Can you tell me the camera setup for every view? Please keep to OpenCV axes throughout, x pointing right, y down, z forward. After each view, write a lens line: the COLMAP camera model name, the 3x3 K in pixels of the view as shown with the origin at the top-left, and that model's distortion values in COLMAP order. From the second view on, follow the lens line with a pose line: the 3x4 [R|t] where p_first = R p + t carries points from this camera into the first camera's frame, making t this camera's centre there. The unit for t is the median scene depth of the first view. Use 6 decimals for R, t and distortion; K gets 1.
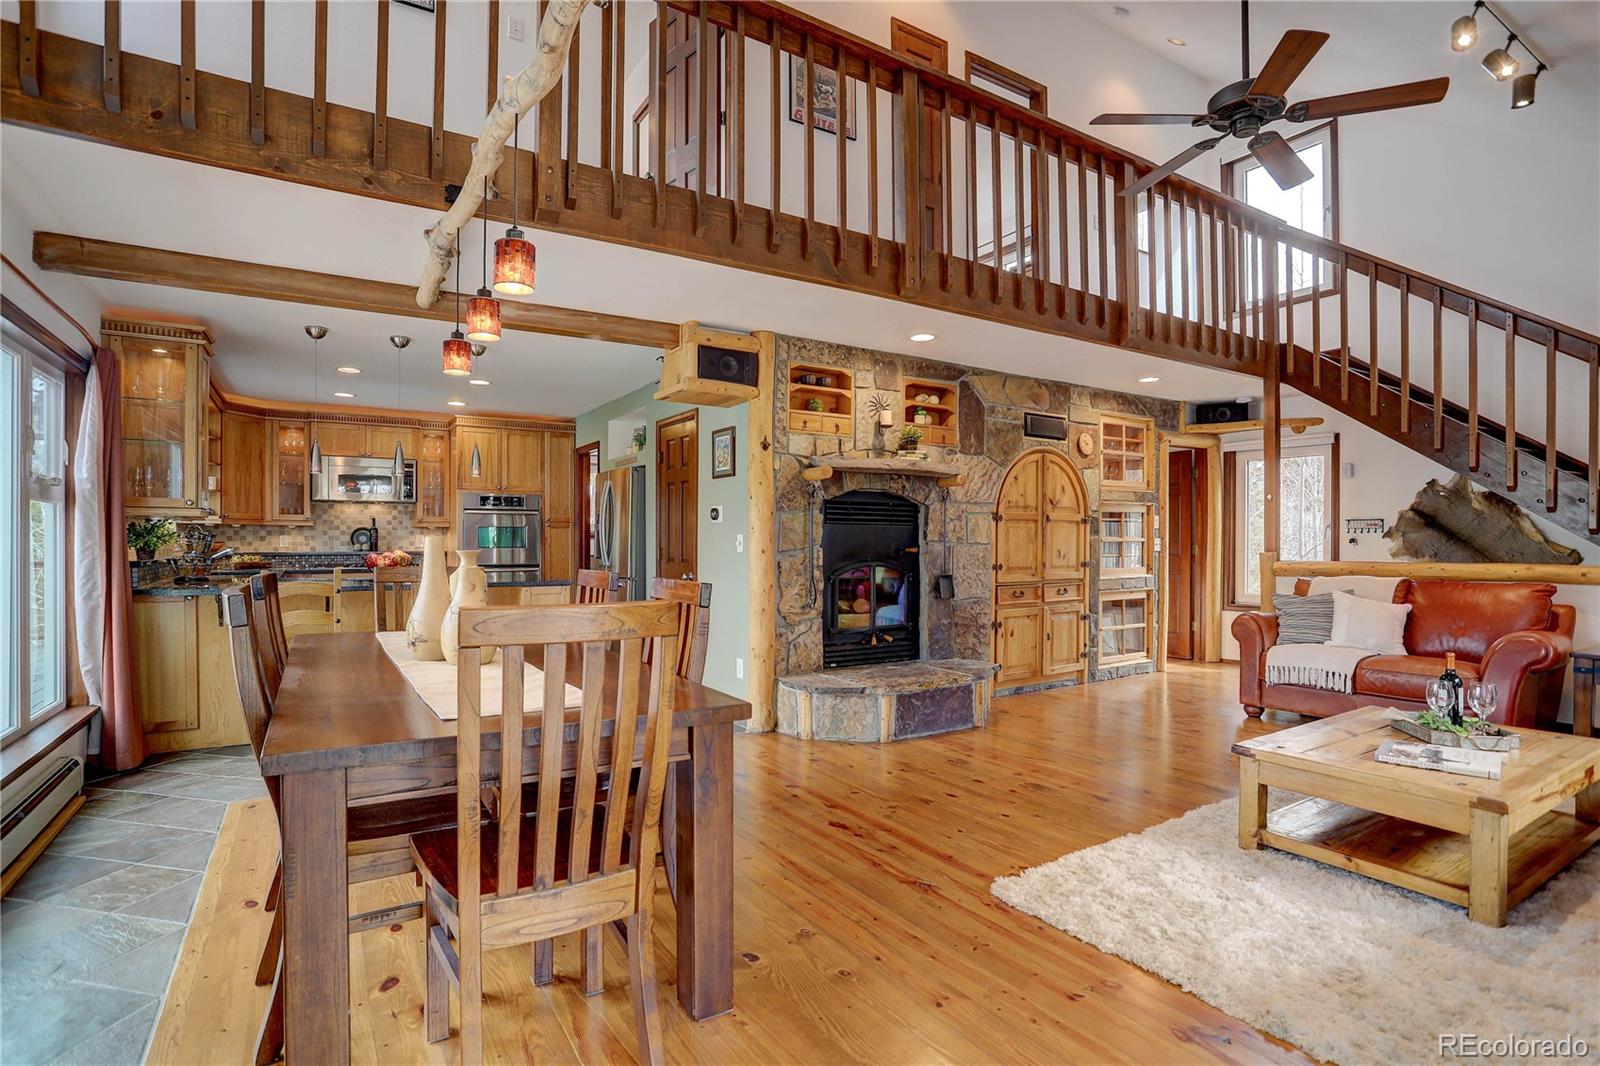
lens RADIAL K [[782.0, 0, 797.6], [0, 782.0, 543.3], [0, 0, 1]] dist [-0.000563, 0.000138]
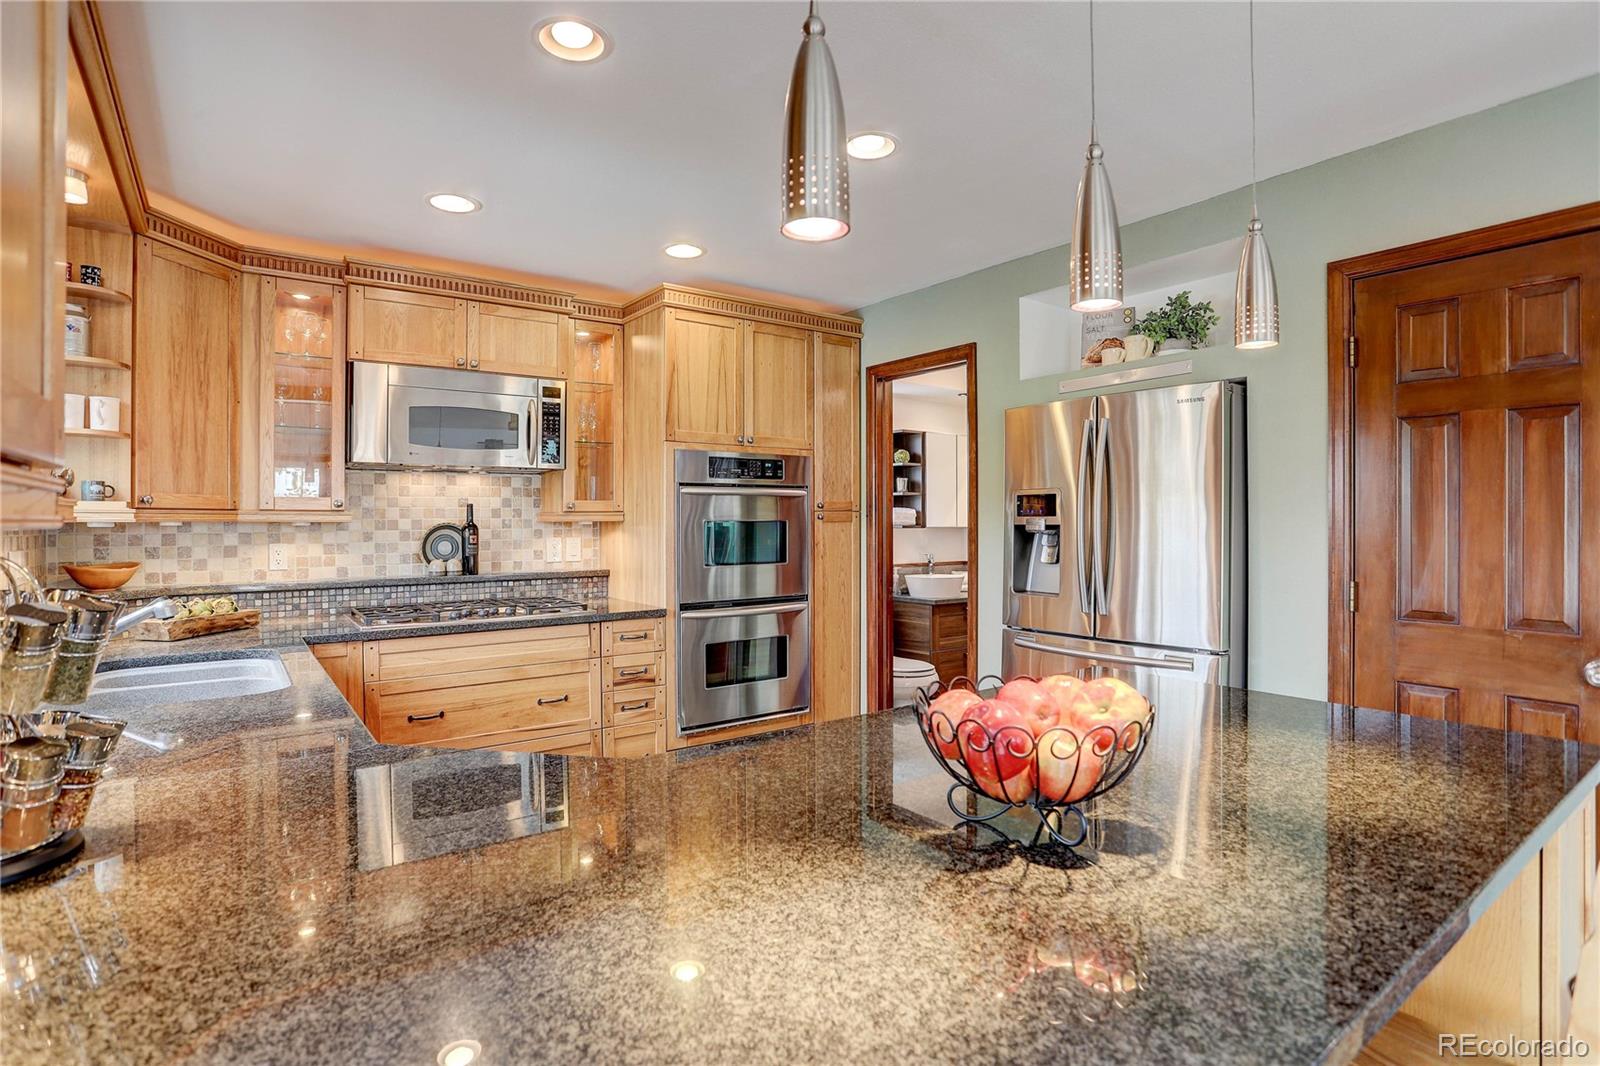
lens RADIAL K [[782.0, 0, 804.5], [0, 782.0, 516.3], [0, 0, 1]] dist [-0.000563, 0.000138]
pose [[0.996615, -0.006053, 0.081984, -0.383453], [0.006999, 0.999912, -0.011261, -0.018191], [-0.081908, 0.011796, 0.996570, 0.514748]]
